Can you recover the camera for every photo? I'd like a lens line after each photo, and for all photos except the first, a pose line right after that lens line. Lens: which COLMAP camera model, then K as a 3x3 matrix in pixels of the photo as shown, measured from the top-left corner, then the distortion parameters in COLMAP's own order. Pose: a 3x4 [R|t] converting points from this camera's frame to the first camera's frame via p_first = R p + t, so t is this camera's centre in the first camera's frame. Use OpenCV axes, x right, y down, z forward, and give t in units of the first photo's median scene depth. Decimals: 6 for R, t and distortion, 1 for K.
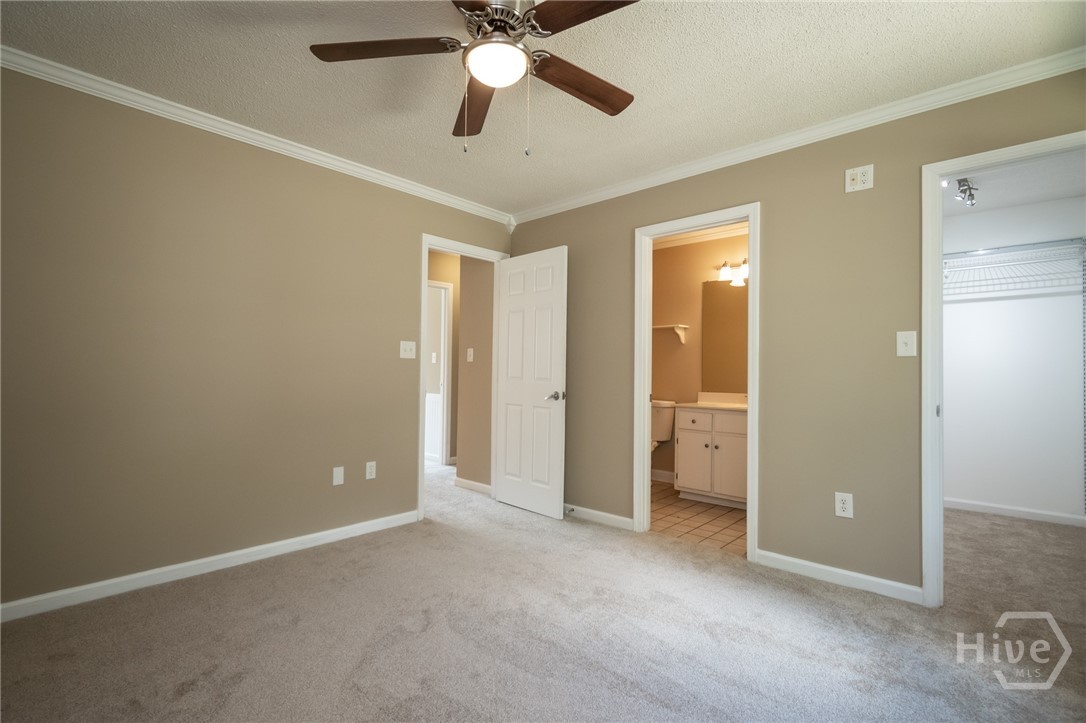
lens RADIAL K [[504.3, 0, 543.0], [0, 504.3, 361.5], [0, 0, 1]] dist [-0.000421, -0.000030]
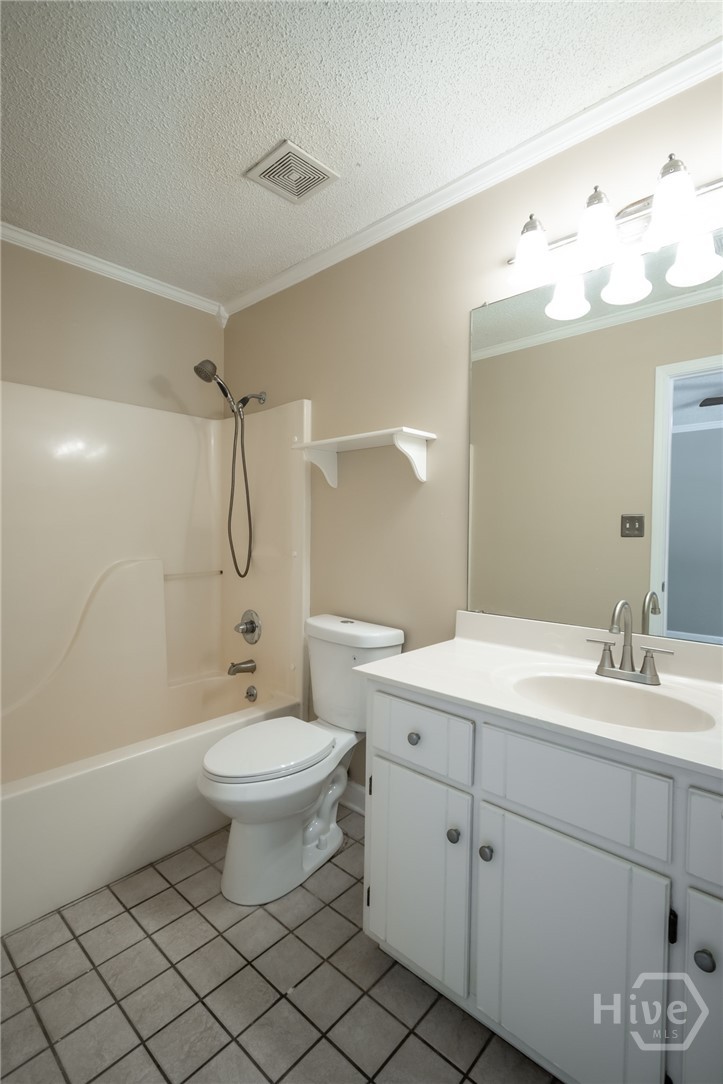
lens RADIAL K [[503.4, 0, 361.5], [0, 503.4, 542.0], [0, 0, 1]] dist [-0.000421, -0.000030]
pose [[0.999968, -0.006024, -0.005174, 0.236278], [0.006253, 0.998945, 0.045501, -0.007278], [0.004894, -0.045532, 0.998951, 0.623861]]
